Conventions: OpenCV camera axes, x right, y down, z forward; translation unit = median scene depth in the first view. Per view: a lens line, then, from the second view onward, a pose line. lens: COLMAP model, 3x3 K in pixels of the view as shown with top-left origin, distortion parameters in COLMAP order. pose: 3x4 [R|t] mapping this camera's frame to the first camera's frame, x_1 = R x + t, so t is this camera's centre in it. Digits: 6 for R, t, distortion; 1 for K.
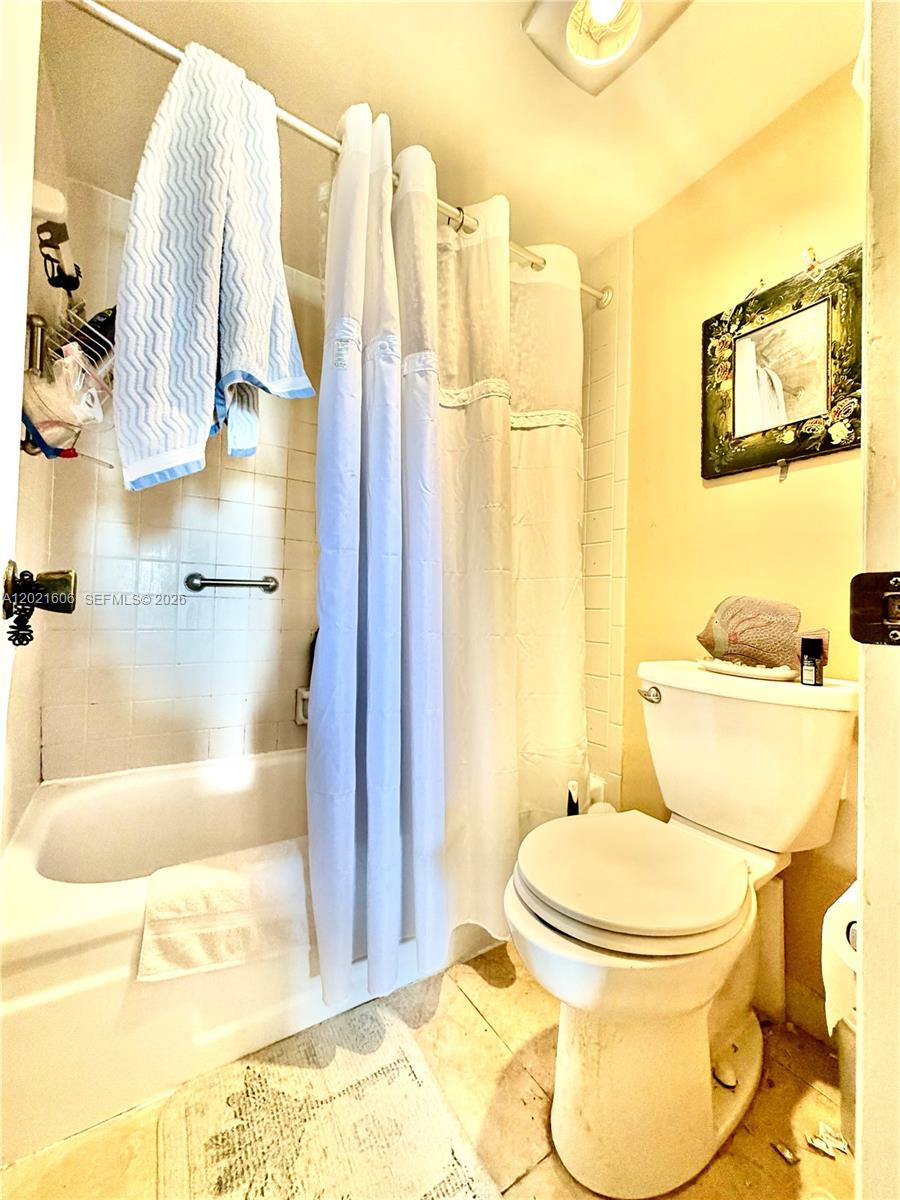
lens RADIAL K [[478.4, 0, 447.2], [0, 478.4, 597.5], [0, 0, 1]] dist [0.000530, 0.000148]
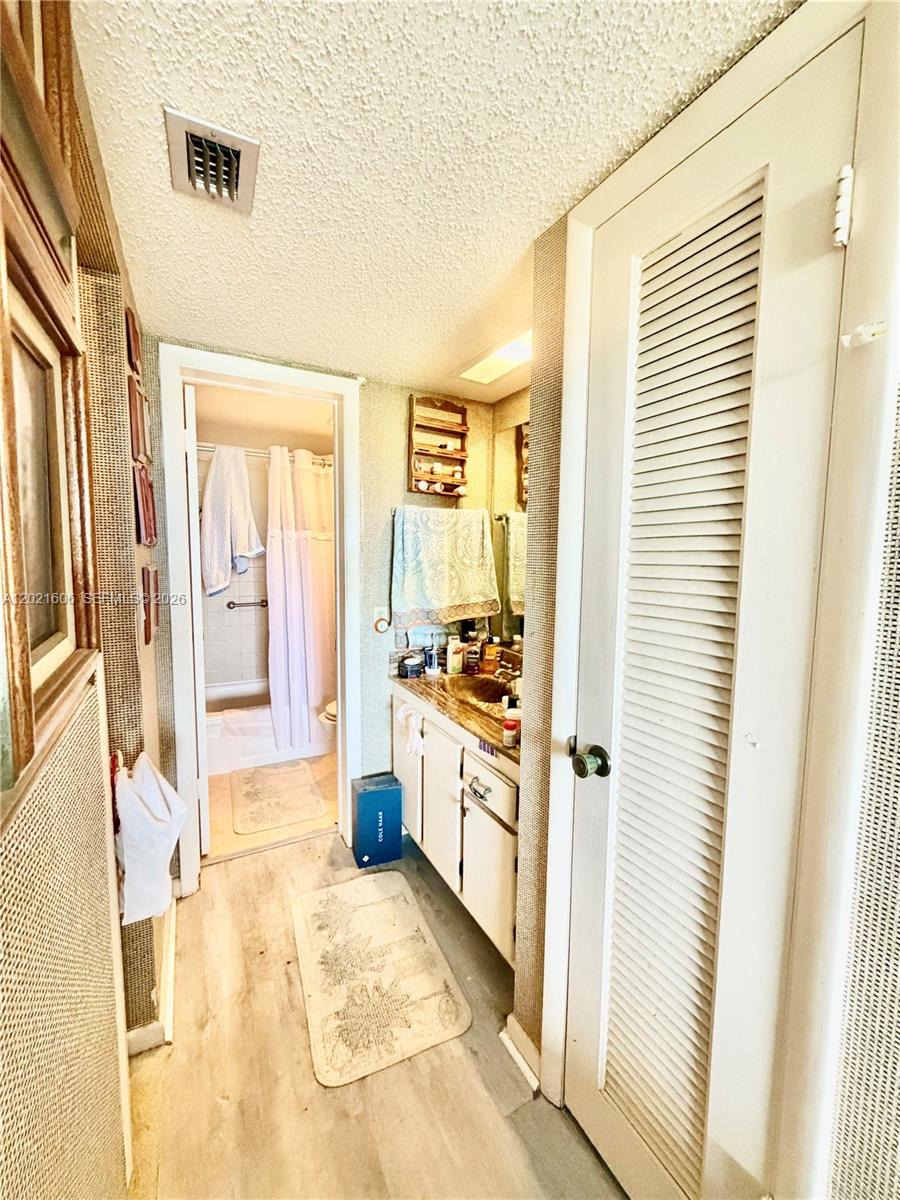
lens RADIAL K [[478.4, 0, 452.9], [0, 478.4, 600.5], [0, 0, 1]] dist [0.000530, 0.000148]
pose [[0.997658, -0.011178, -0.067475, 1.147144], [0.018535, 0.993823, 0.109417, -0.480644], [0.065835, -0.110412, 0.991703, -1.996876]]
